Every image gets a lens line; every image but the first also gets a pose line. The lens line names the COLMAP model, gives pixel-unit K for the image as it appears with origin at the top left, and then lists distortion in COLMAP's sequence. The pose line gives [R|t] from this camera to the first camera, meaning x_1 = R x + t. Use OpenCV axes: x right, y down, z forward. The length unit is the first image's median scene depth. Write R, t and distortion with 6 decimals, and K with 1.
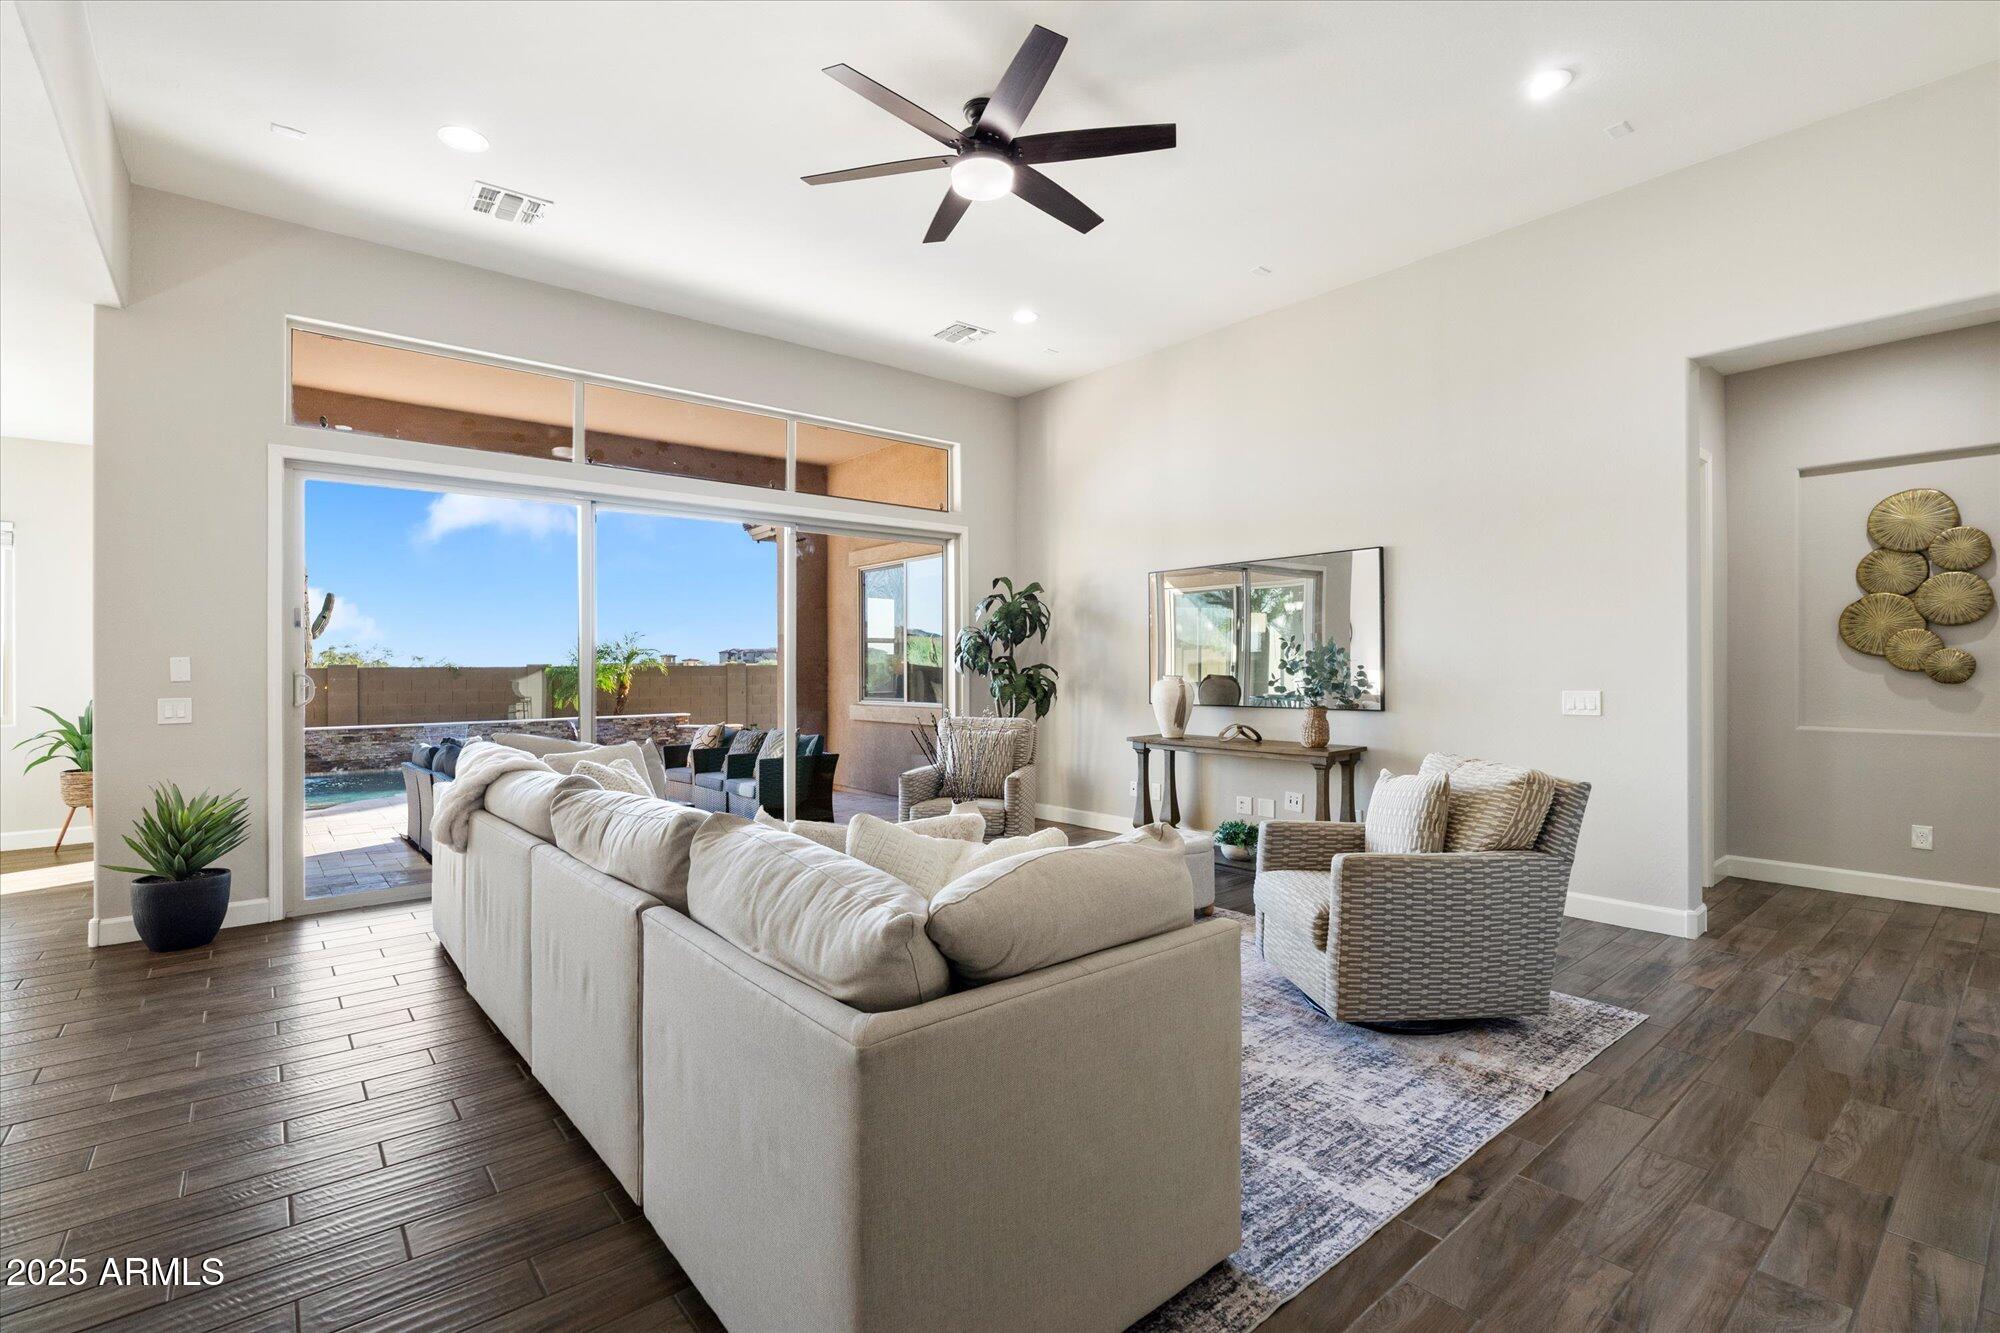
lens RADIAL K [[906.1, 0, 976.1], [0, 906.1, 668.3], [0, 0, 1]] dist [0.000152, -0.000295]
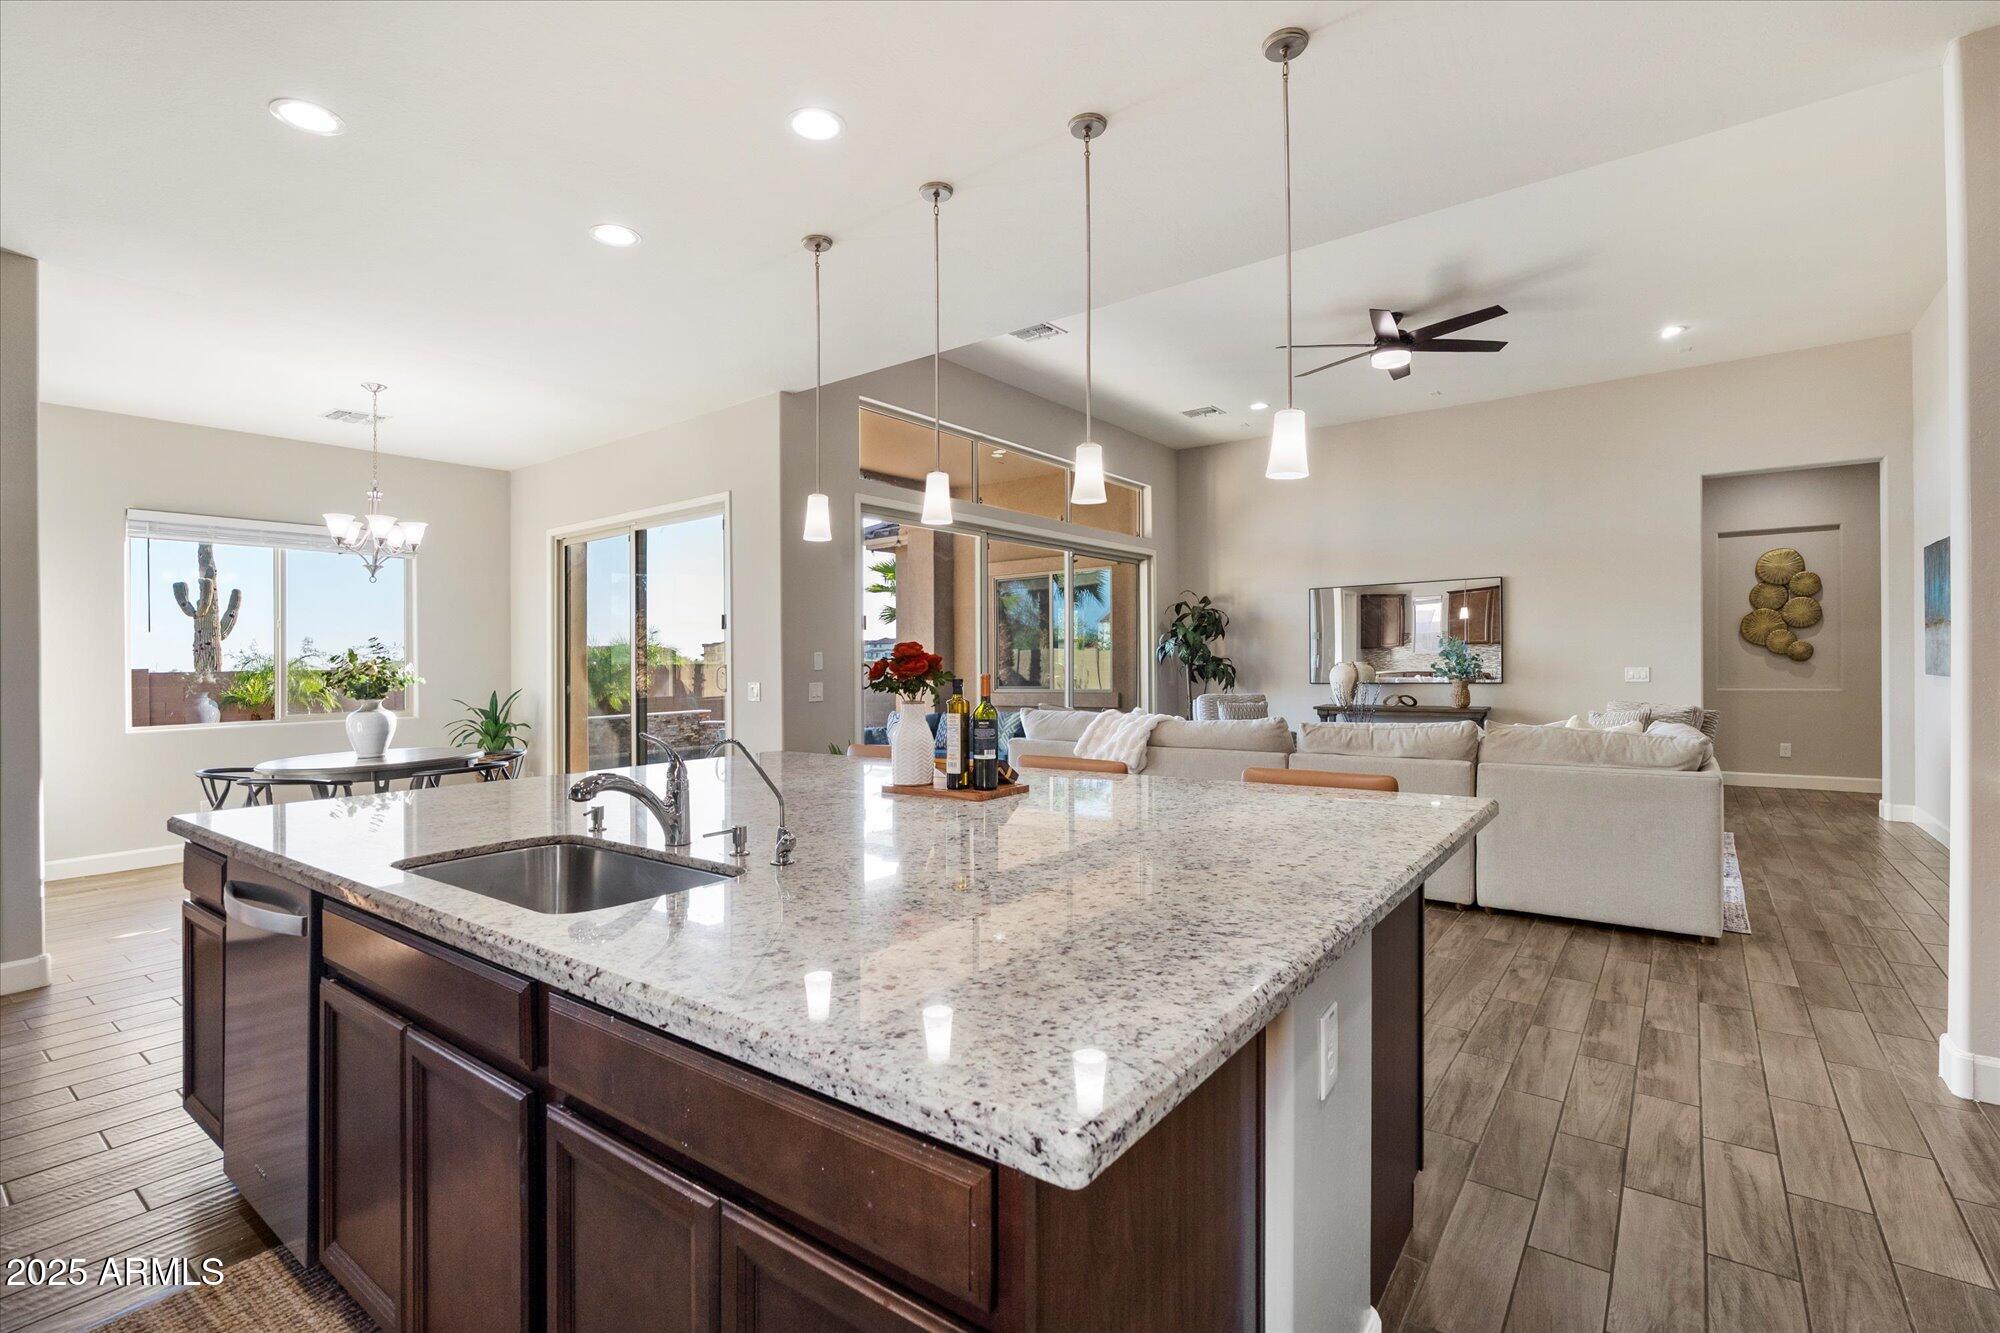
lens RADIAL K [[919.5, 0, 1001.6], [0, 919.5, 670.0], [0, 0, 1]] dist [-0.004671, 0.000475]
pose [[0.971403, -0.011607, 0.237153, -0.844127], [0.010717, 0.999930, 0.005043, 0.008721], [-0.237195, -0.002357, 0.971459, -0.352241]]
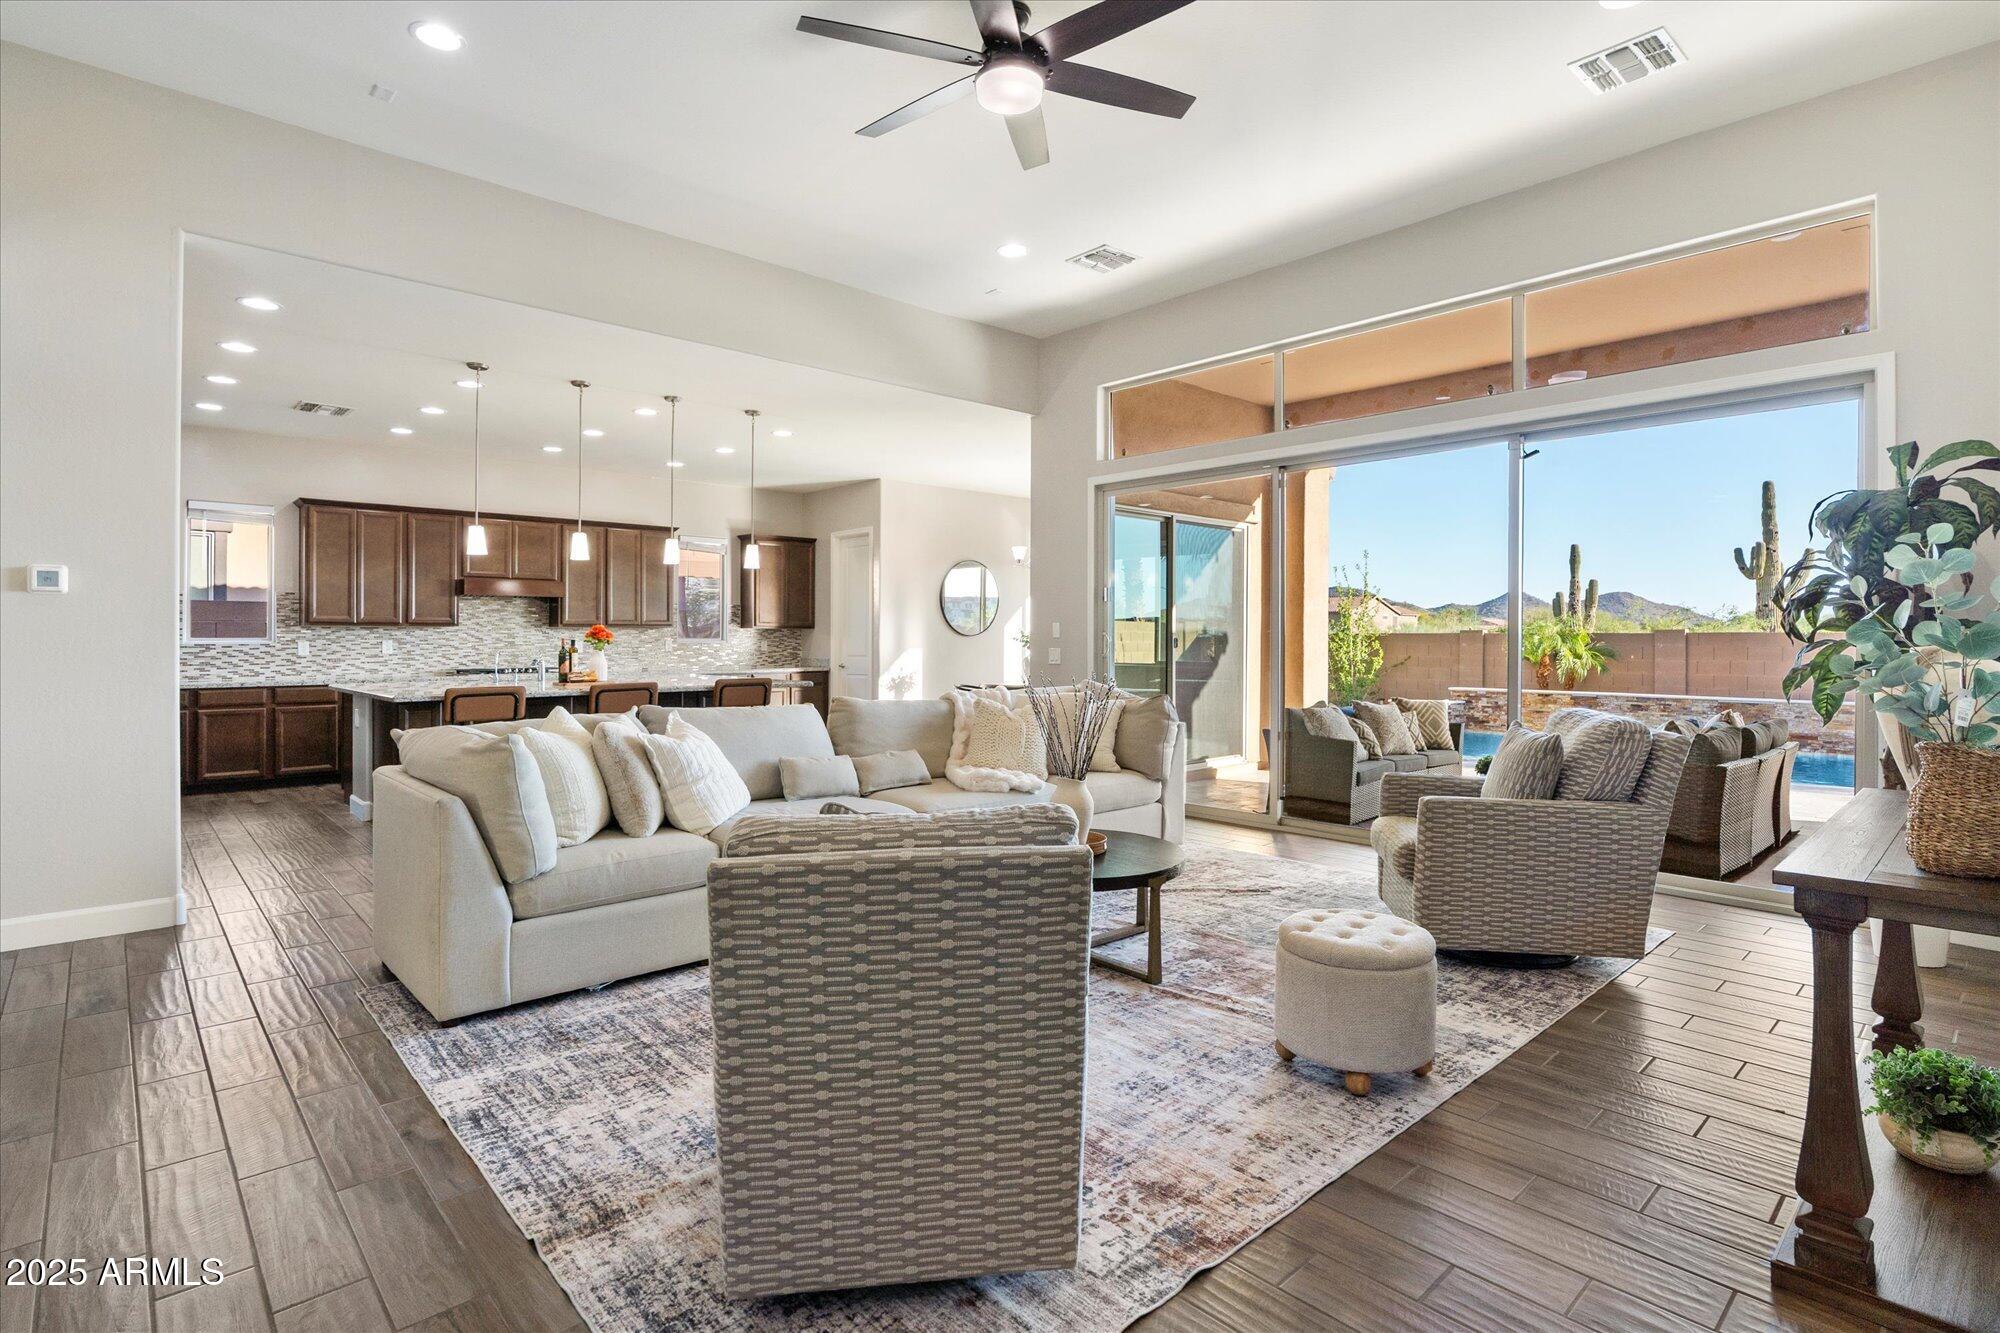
lens RADIAL K [[959.0, 0, 990.1], [0, 959.0, 641.2], [0, 0, 1]] dist [-0.004460, 0.000693]
pose [[0.064301, 0.006648, -0.997908, 0.755366], [-0.000859, 0.999978, 0.006606, 0.007944], [0.997930, 0.000432, 0.064306, 0.718319]]
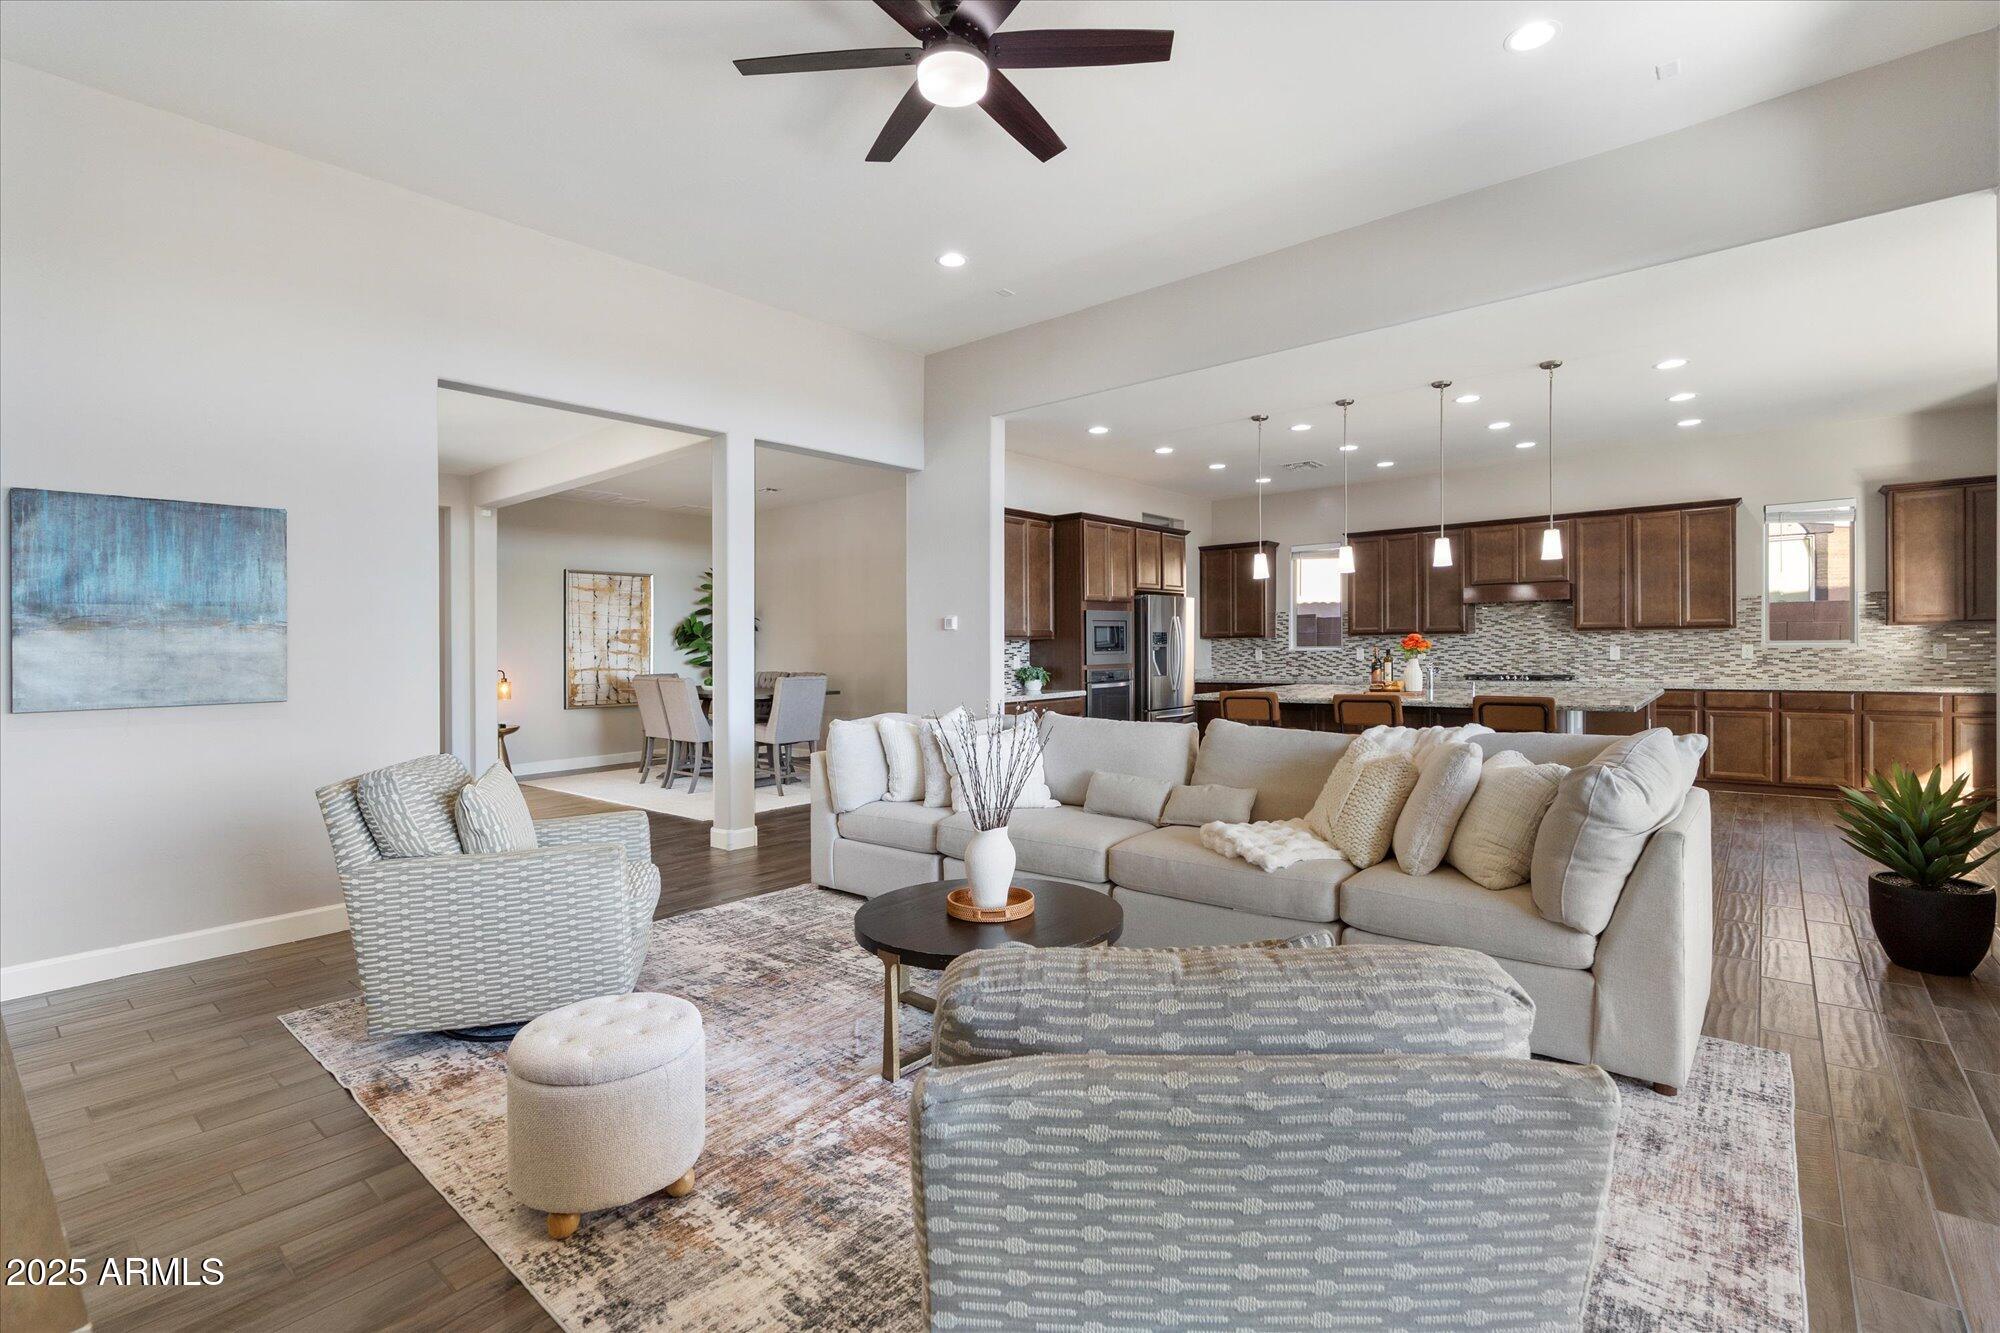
lens RADIAL K [[919.5, 0, 1032.4], [0, 919.5, 651.9], [0, 0, 1]] dist [-0.004671, 0.000475]
pose [[-0.977665, 0.020491, -0.209166, 0.059024], [0.019093, 0.999780, 0.008702, -0.004106], [0.209299, 0.004514, -0.977841, 1.490500]]
